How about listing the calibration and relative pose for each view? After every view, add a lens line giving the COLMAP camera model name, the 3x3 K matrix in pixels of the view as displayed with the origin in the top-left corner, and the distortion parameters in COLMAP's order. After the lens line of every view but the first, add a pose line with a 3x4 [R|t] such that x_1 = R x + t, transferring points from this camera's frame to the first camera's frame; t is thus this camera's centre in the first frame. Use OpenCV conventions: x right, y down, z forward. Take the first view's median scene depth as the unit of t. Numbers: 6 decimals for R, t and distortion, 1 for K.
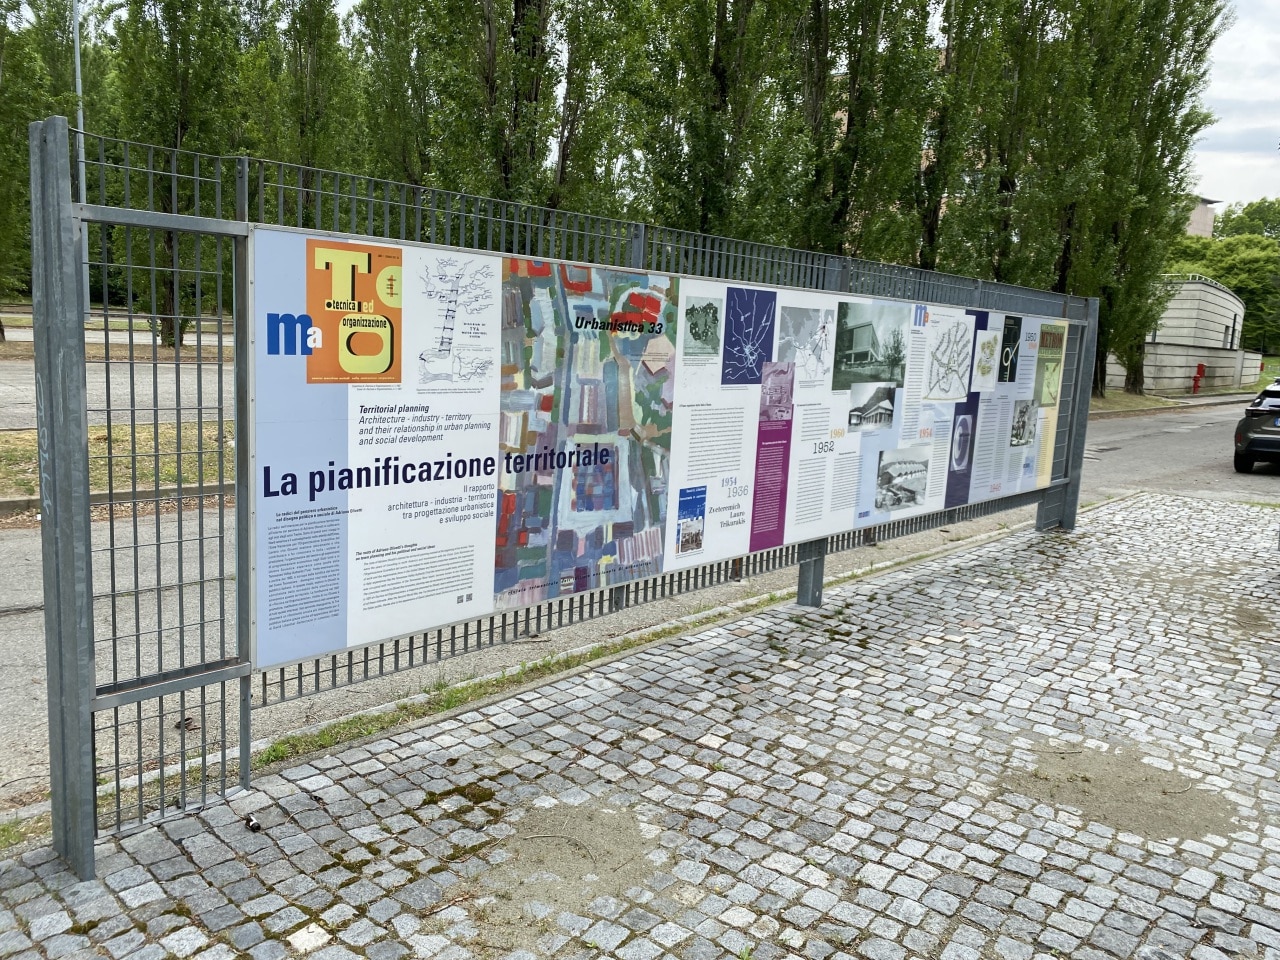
lens RADIAL K [[958.2, 0, 632.7], [0, 958.2, 476.4], [0, 0, 1]] dist [0.053265, -0.067454]
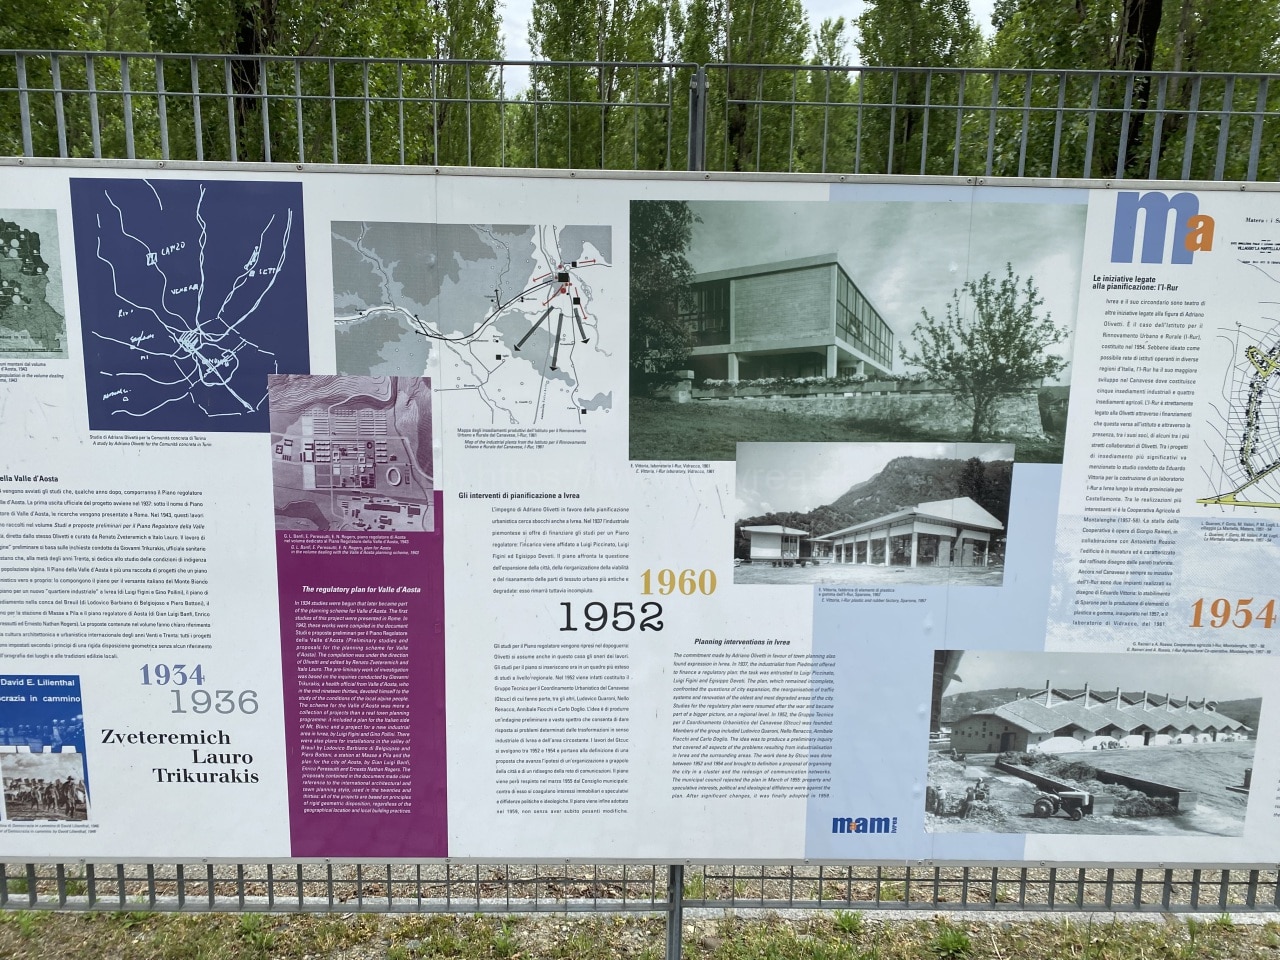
lens RADIAL K [[958.2, 0, 648.8], [0, 958.2, 465.8], [0, 0, 1]] dist [0.053265, -0.067454]
pose [[0.695402, 0.081261, -0.714012, 0.585402], [-0.092625, 0.995434, 0.023079, -0.122200], [0.712627, 0.050087, 0.699753, 0.971353]]
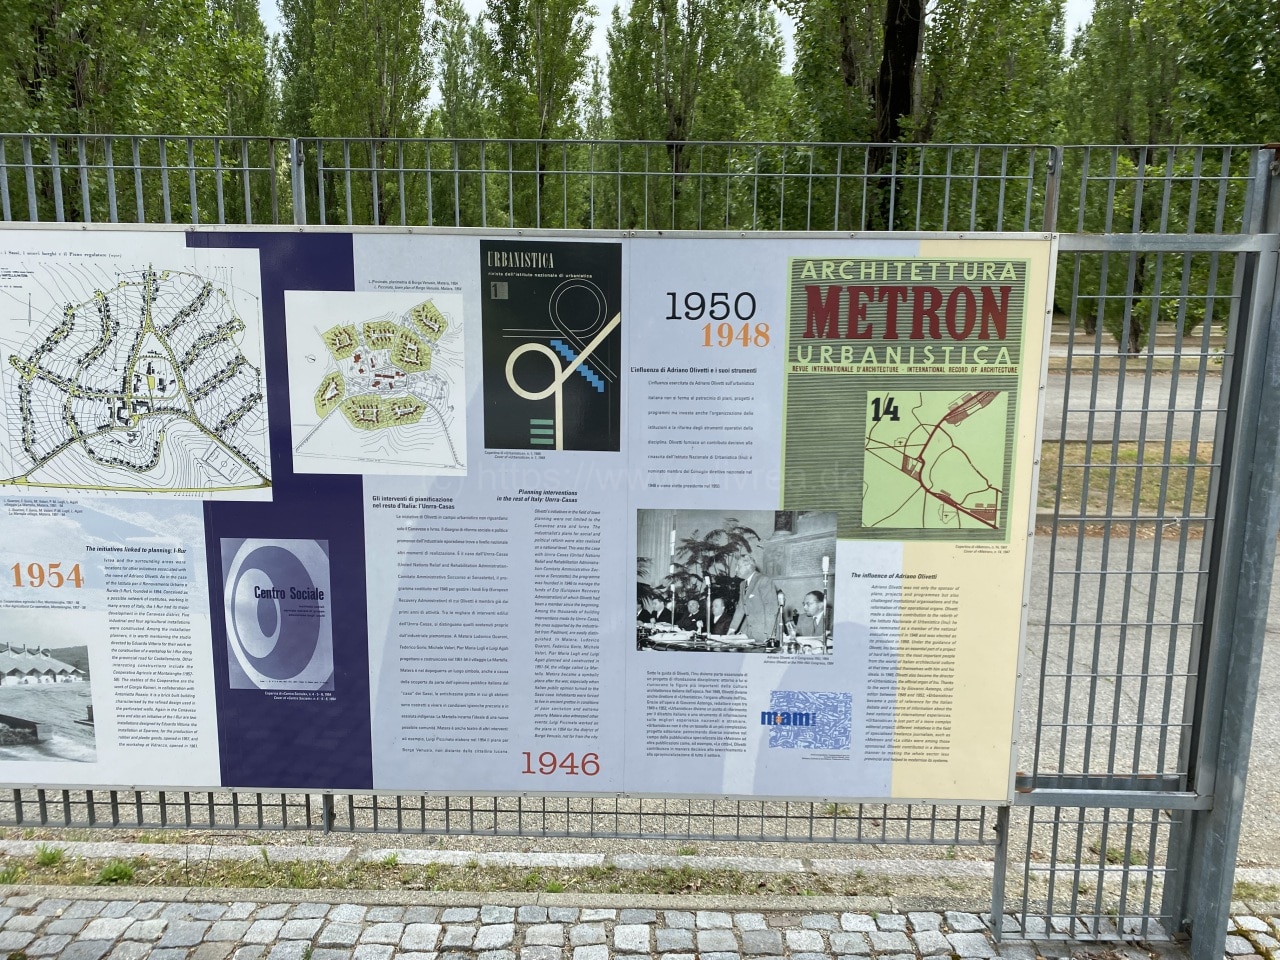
lens RADIAL K [[958.2, 0, 653.9], [0, 958.2, 485.4], [0, 0, 1]] dist [0.053265, -0.067454]
pose [[0.670842, 0.084769, -0.736740, 1.097507], [-0.091112, 0.995340, 0.031561, -0.168700], [0.735982, 0.045954, 0.675439, 1.373436]]
